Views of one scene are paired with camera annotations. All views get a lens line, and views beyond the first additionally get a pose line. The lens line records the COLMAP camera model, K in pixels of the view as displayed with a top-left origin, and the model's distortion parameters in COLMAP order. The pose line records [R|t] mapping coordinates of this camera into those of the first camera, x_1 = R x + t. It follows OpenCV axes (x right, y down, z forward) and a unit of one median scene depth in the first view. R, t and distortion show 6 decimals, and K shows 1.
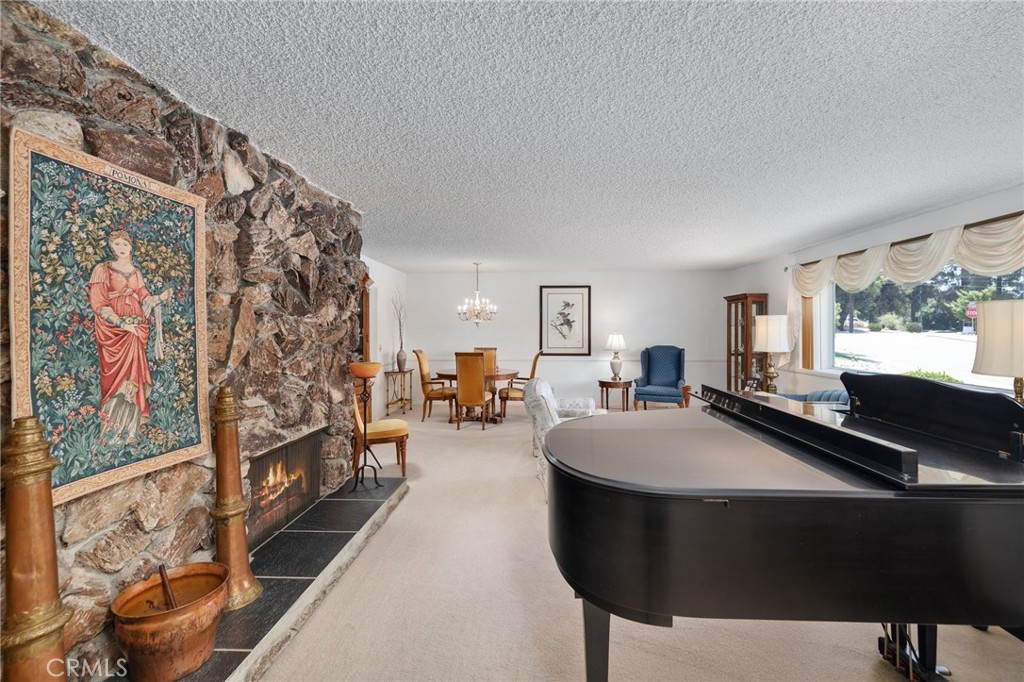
lens RADIAL K [[429.4, 0, 515.0], [0, 429.4, 339.9], [0, 0, 1]] dist [0.000809, -0.000879]
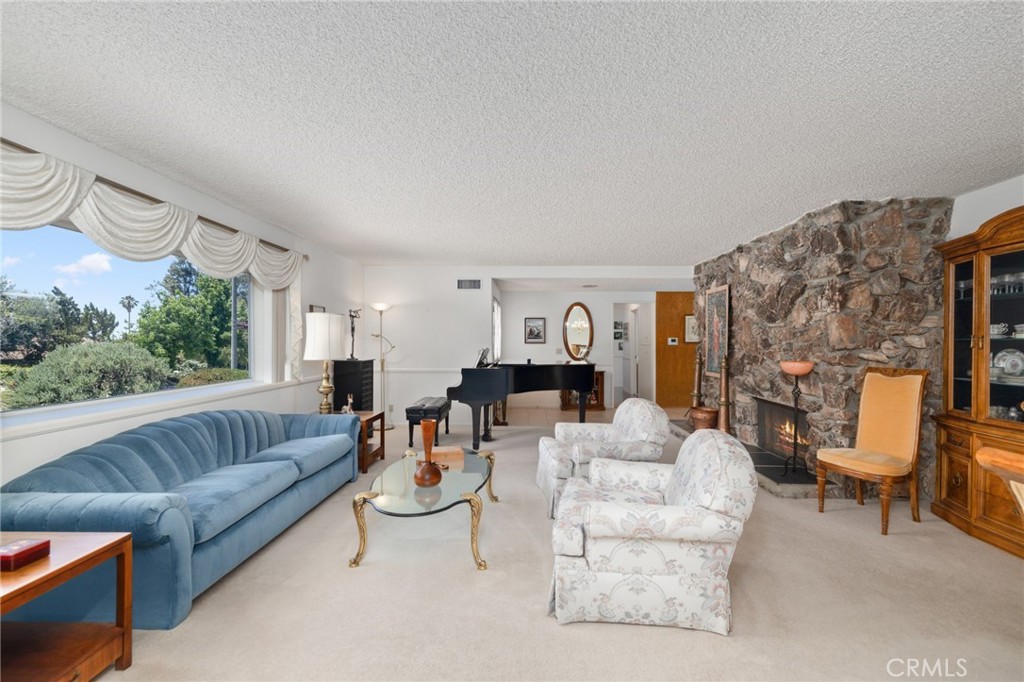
lens RADIAL K [[429.4, 0, 515.0], [0, 429.4, 339.9], [0, 0, 1]] dist [0.000809, -0.000879]
pose [[-0.999601, -0.000098, -0.028263, 0.543037], [-0.000674, 0.999792, 0.020379, -0.029571], [0.028255, 0.020389, -0.999393, 2.943645]]
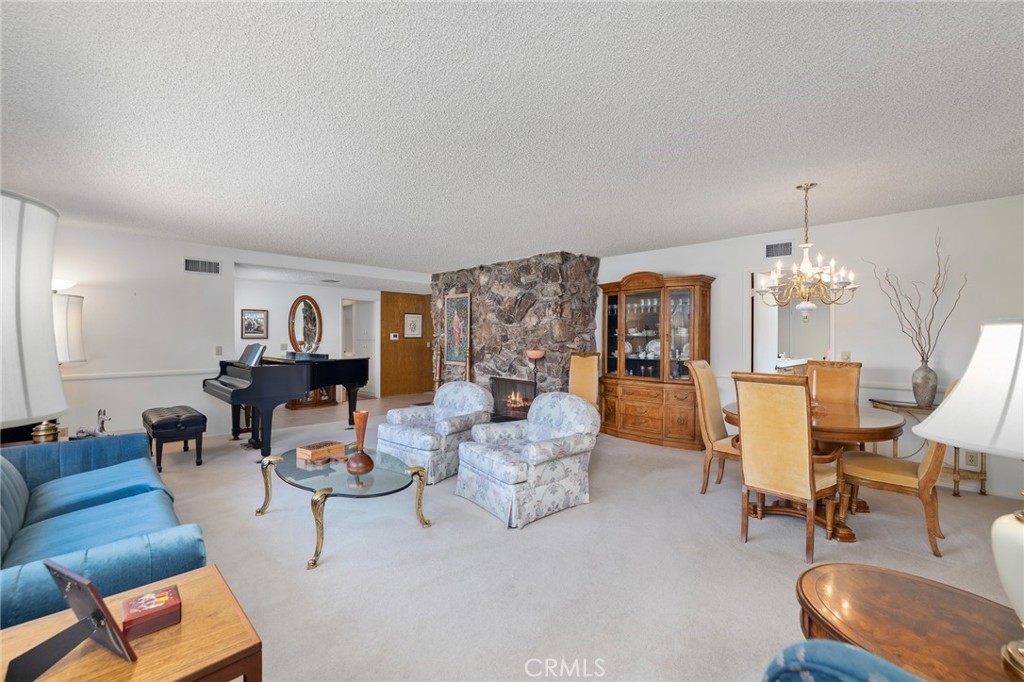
lens RADIAL K [[429.4, 0, 515.0], [0, 429.4, 339.9], [0, 0, 1]] dist [0.000809, -0.000879]
pose [[-0.667274, 0.003723, -0.744803, 1.311324], [-0.019905, 0.999541, 0.022830, -0.028820], [0.744547, 0.030059, -0.666893, 2.916661]]
